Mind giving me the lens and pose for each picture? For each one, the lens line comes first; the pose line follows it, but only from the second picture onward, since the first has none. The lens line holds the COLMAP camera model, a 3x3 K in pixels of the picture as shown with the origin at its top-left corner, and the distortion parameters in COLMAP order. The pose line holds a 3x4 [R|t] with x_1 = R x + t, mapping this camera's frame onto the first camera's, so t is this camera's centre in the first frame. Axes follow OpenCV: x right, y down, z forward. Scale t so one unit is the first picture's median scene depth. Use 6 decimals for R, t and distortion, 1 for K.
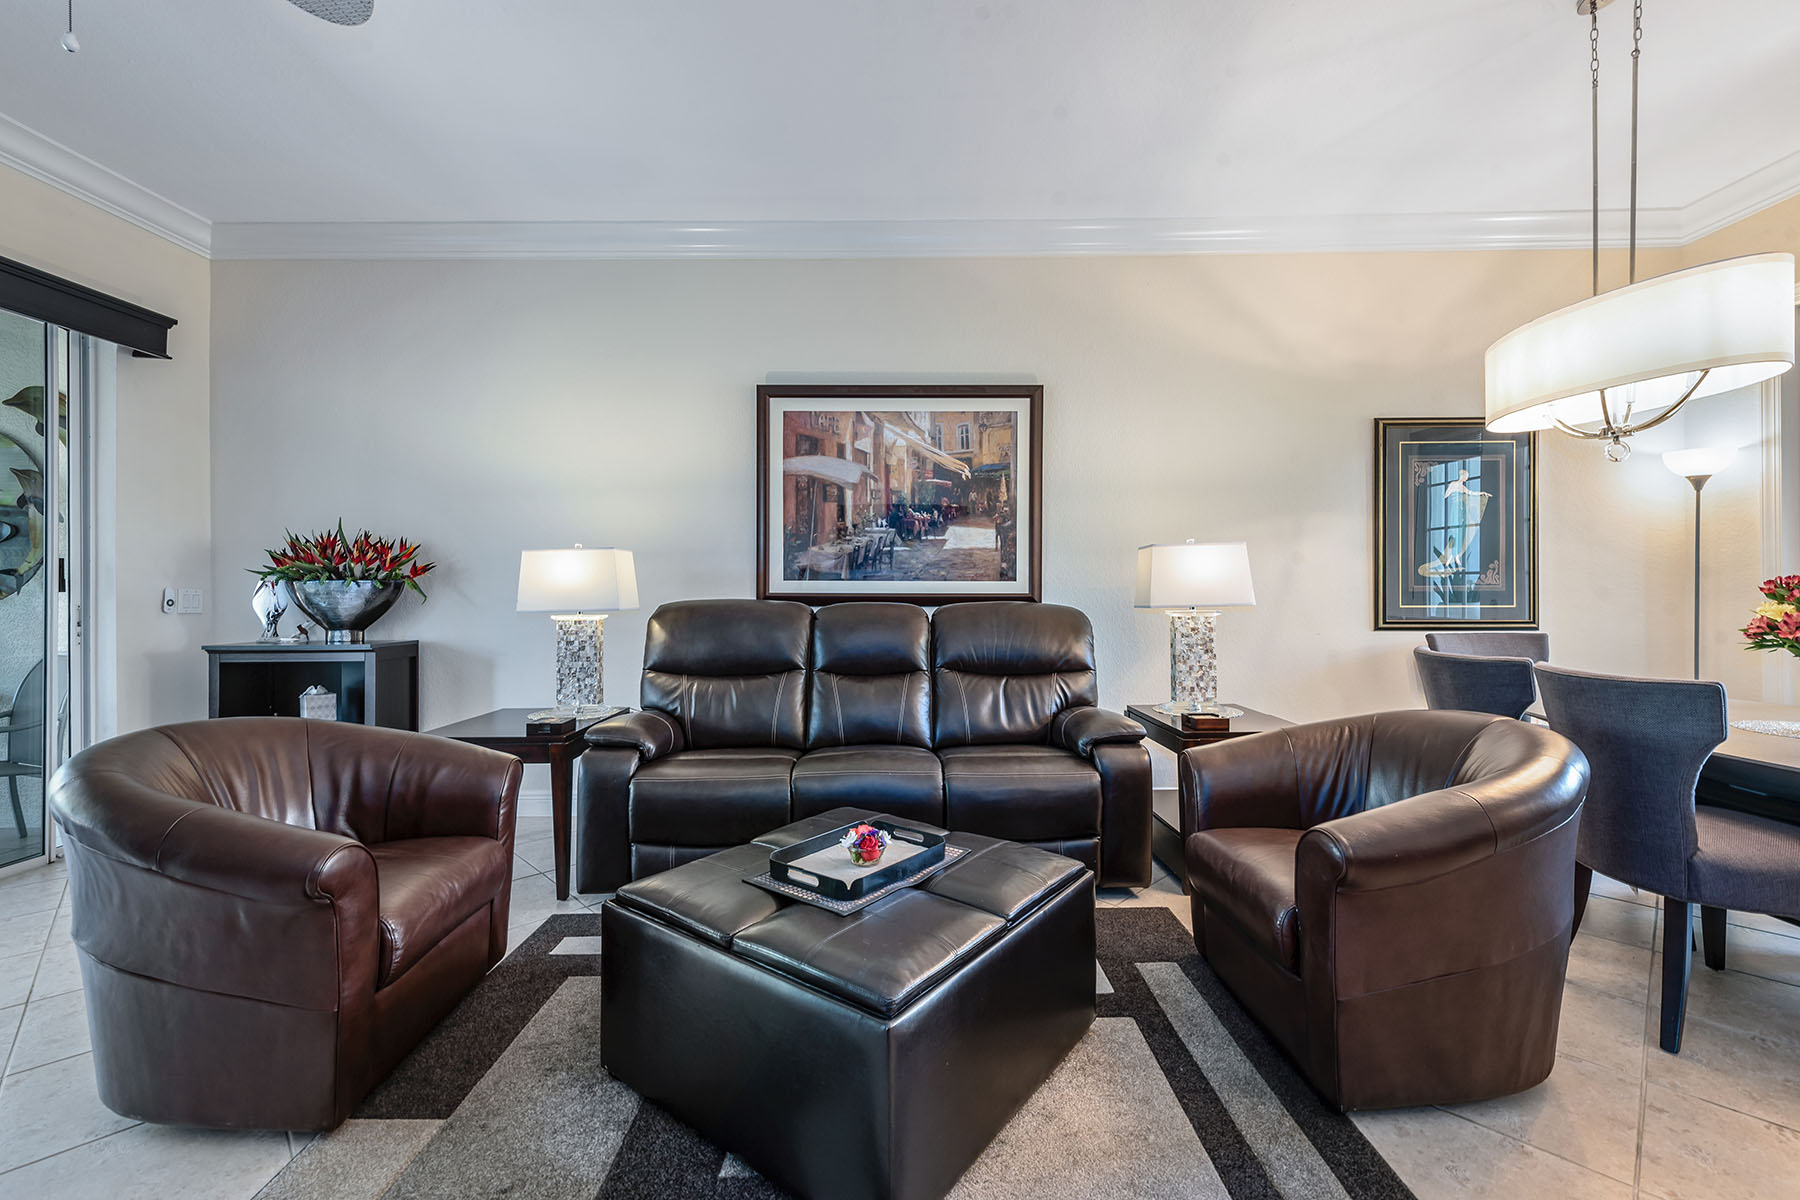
lens RADIAL K [[738.3, 0, 915.9], [0, 738.3, 583.8], [0, 0, 1]] dist [0.007466, -0.000197]
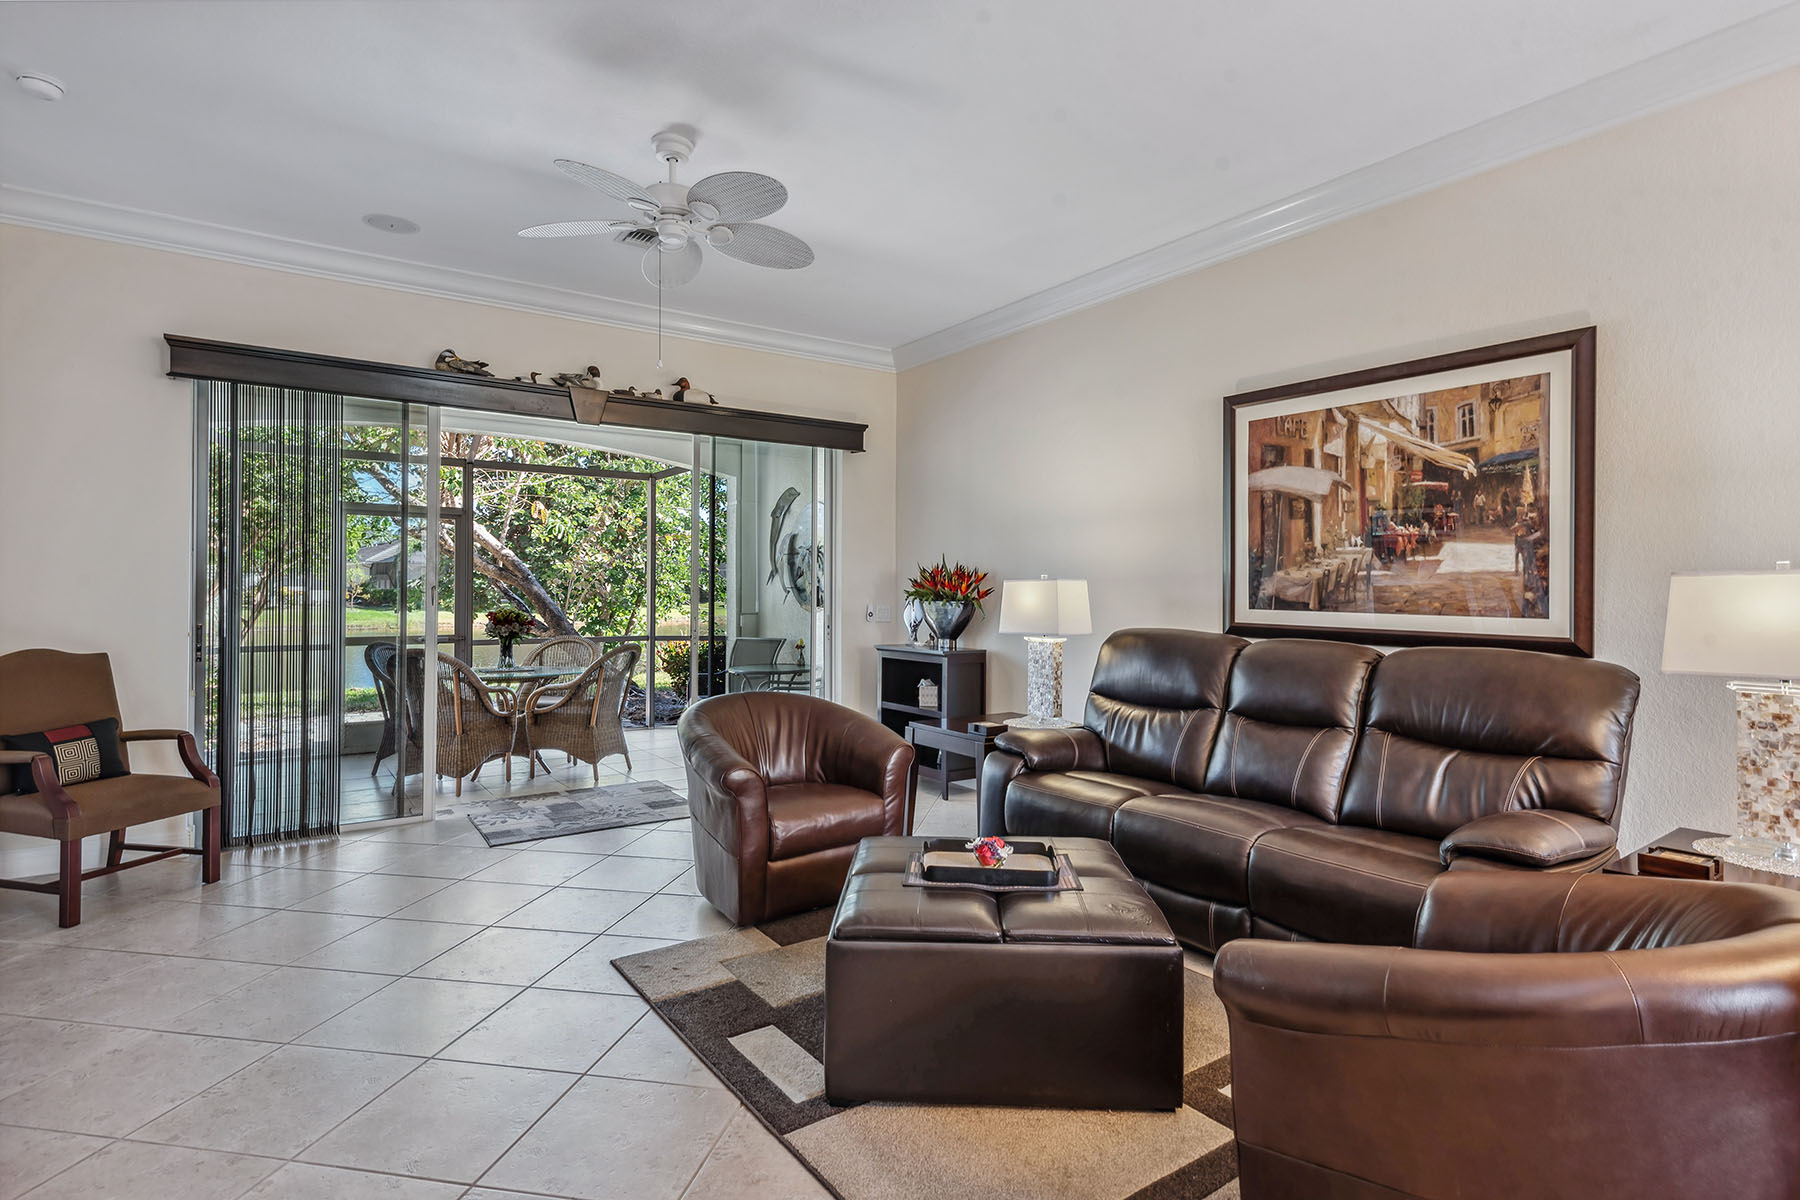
lens RADIAL K [[915.5, 0, 928.5], [0, 915.5, 580.7], [0, 0, 1]] dist [-0.002454, 0.000152]
pose [[0.579384, 0.001321, -0.815054, 0.501879], [-0.004873, 0.999986, -0.001843, -0.035500], [0.815040, 0.005039, 0.579382, 0.037575]]
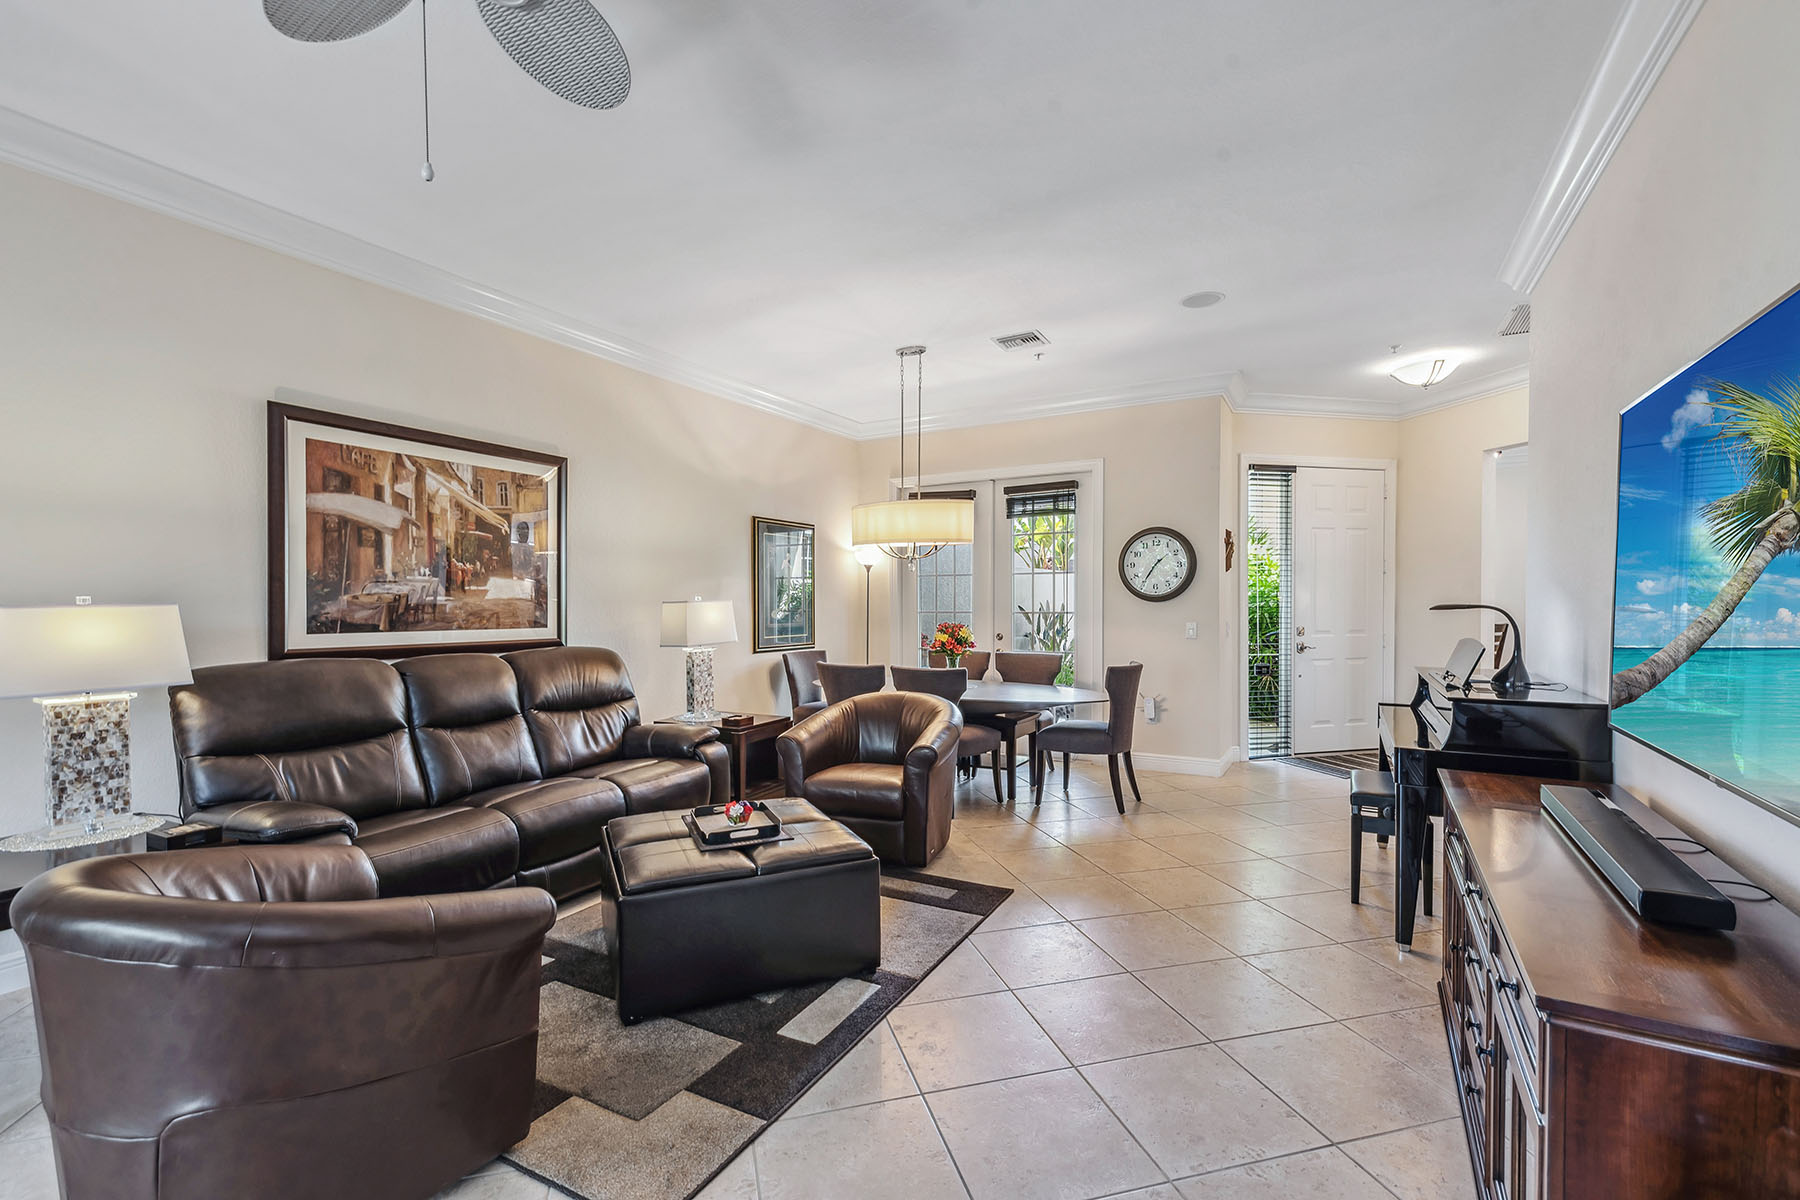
lens RADIAL K [[738.3, 0, 894.1], [0, 738.3, 613.2], [0, 0, 1]] dist [0.007466, -0.000197]
pose [[0.509255, -0.008701, 0.860572, -0.575408], [0.000677, 0.999953, 0.009710, -0.037113], [-0.860615, -0.004362, 0.509237, -0.032886]]
